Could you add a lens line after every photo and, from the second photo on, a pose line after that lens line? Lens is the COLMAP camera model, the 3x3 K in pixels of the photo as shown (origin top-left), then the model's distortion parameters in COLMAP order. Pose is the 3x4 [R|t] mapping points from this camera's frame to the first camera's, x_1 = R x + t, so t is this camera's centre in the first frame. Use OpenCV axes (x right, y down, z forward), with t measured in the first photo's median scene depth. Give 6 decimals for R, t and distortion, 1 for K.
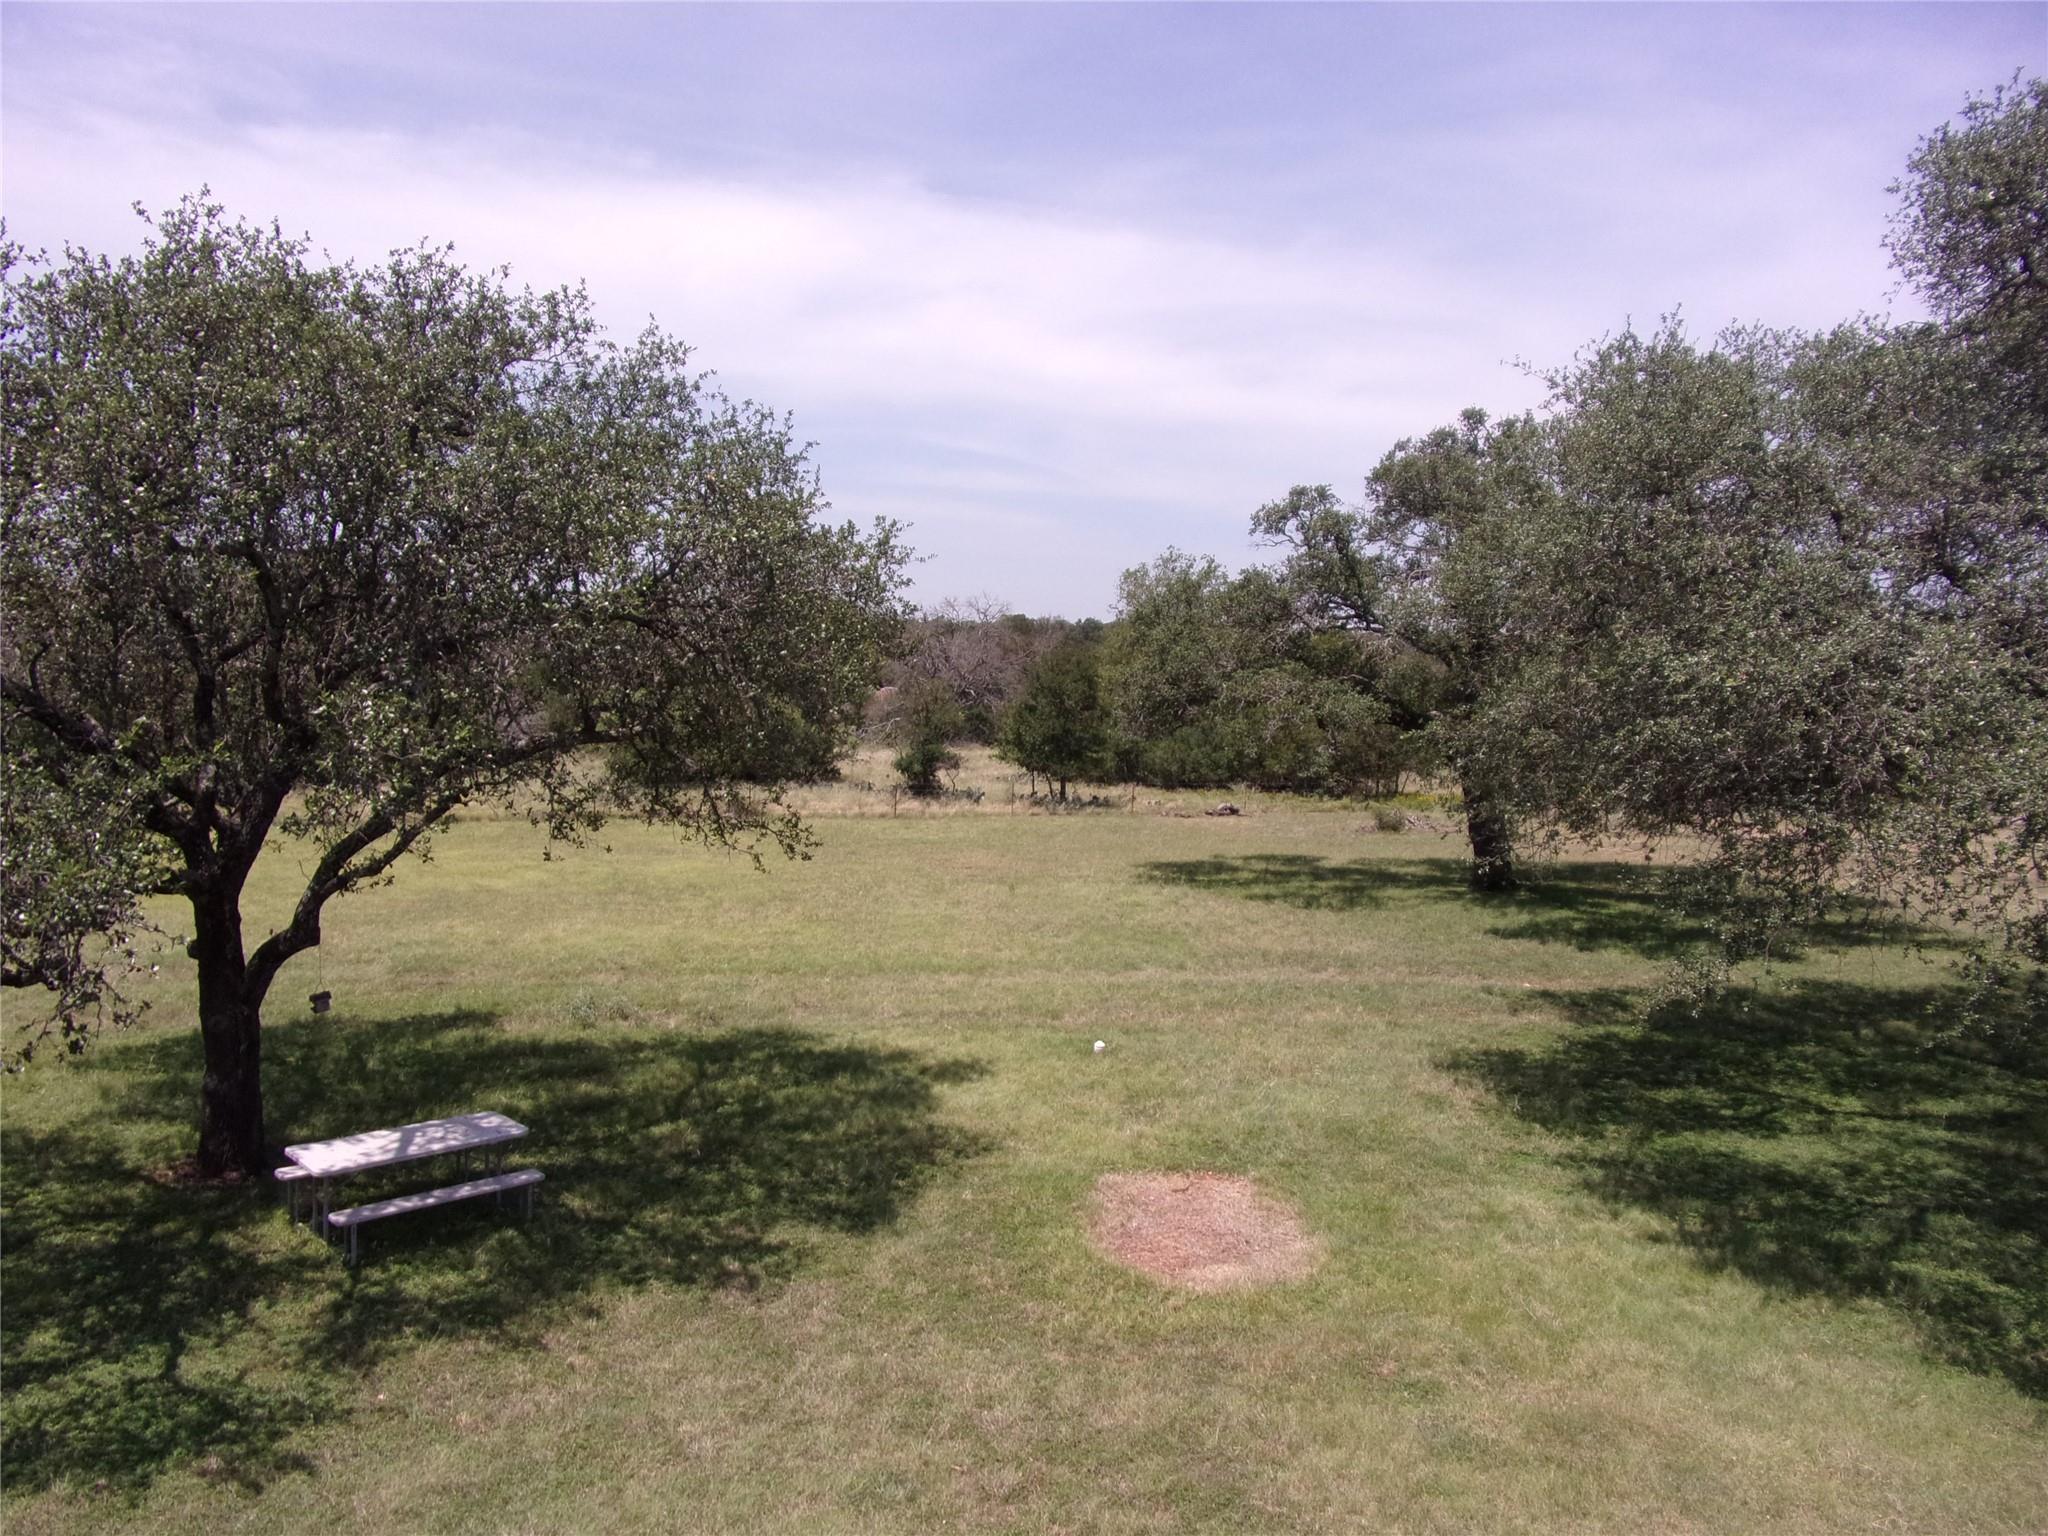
lens RADIAL K [[1473.8, 0, 1022.2], [0, 1473.8, 775.4], [0, 0, 1]] dist [-0.071832, 0.032290]
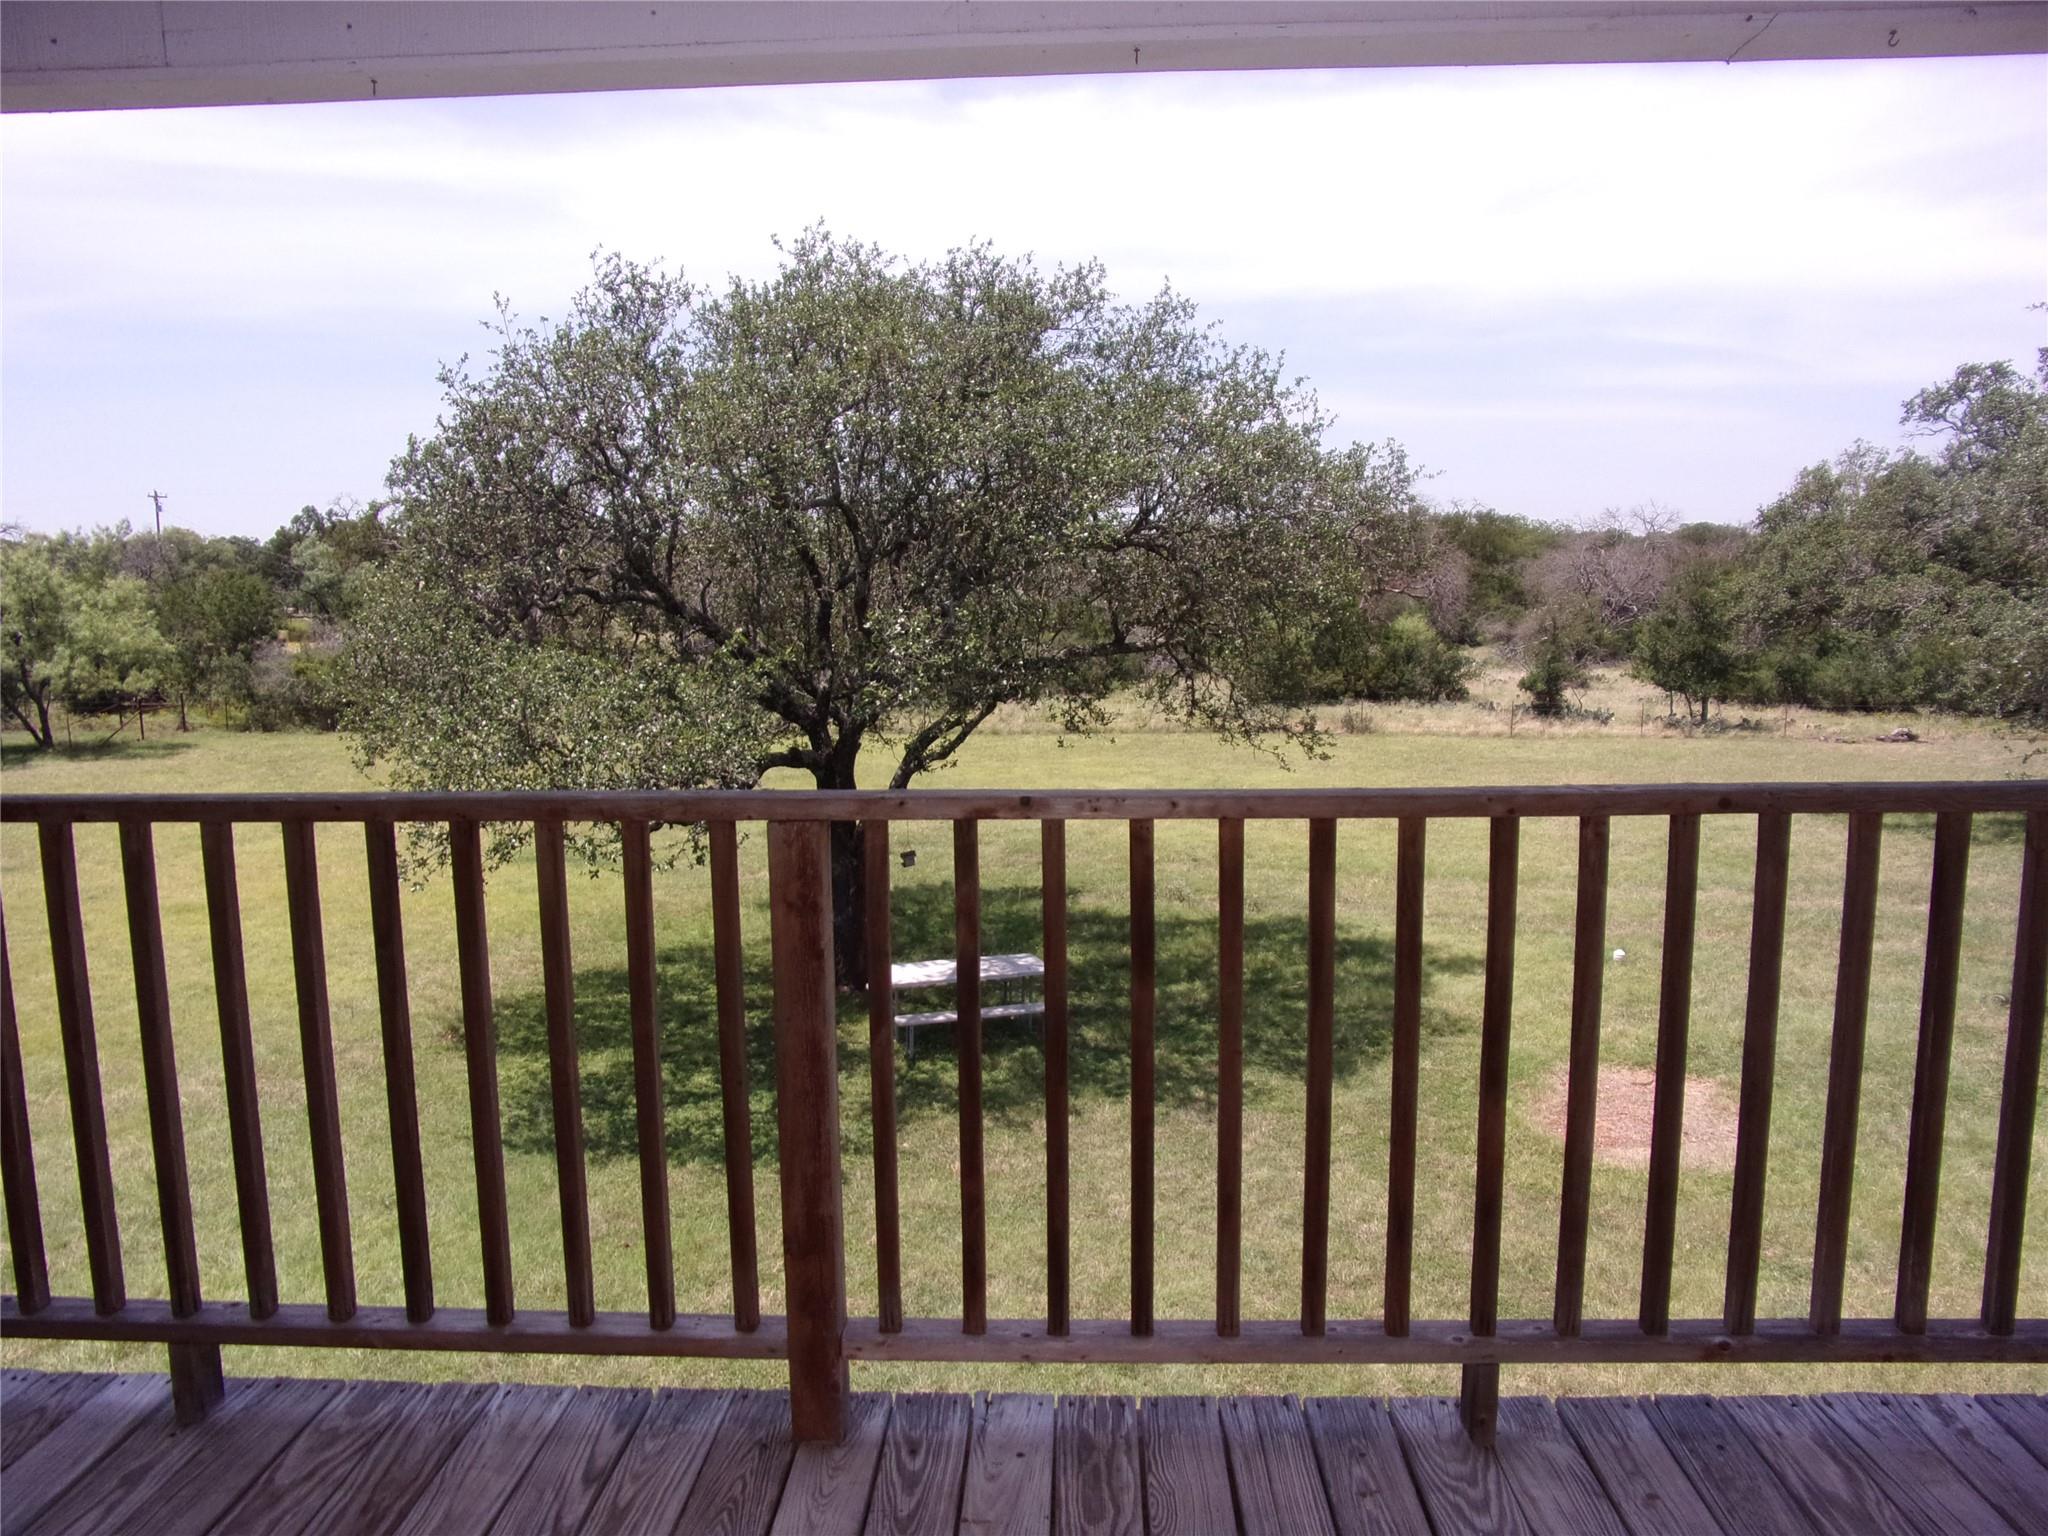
lens RADIAL K [[1487.2, 0, 1009.9], [0, 1487.2, 781.6], [0, 0, 1]] dist [-0.034122, 0.004265]
pose [[0.891815, 0.030032, -0.451403, 0.153553], [-0.005953, 0.998487, 0.054668, 0.015035], [0.452362, -0.046067, 0.890644, -0.096650]]
